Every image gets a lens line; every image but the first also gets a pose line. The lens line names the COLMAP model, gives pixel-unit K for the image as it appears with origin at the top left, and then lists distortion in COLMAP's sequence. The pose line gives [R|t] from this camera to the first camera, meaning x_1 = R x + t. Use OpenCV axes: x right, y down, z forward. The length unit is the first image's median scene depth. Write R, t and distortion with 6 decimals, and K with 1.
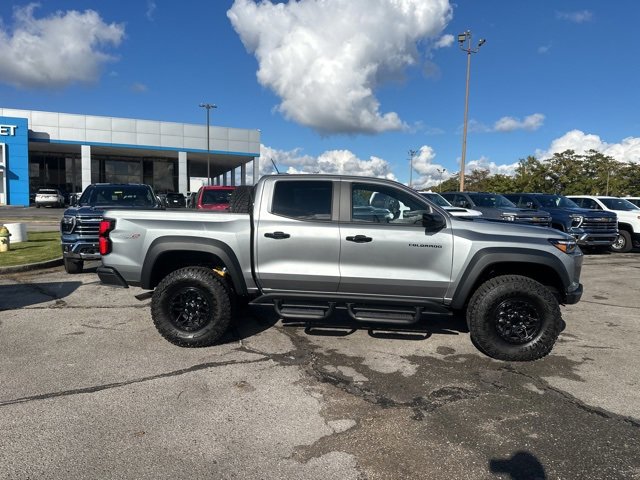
lens RADIAL K [[450.7, 0, 316.3], [0, 450.7, 244.2], [0, 0, 1]] dist [0.031340, -0.034611]
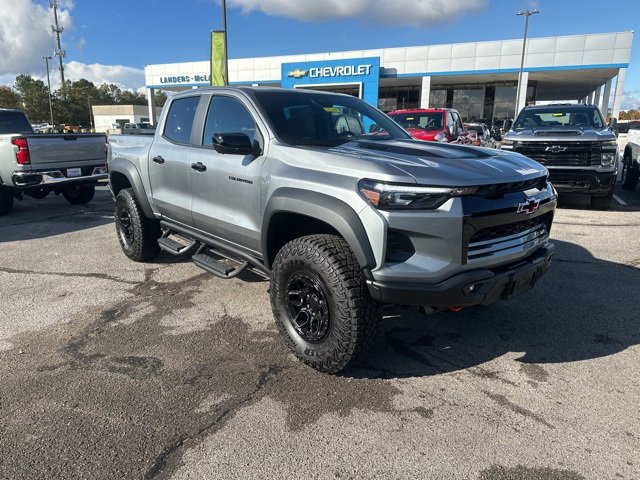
lens RADIAL K [[450.7, 0, 311.2], [0, 450.7, 242.7], [0, 0, 1]] dist [0.031340, -0.034611]
pose [[0.707824, 0.151529, -0.689945, 0.802424], [-0.049114, 0.984914, 0.165926, -0.022100], [0.704679, -0.083560, 0.704588, 0.526413]]
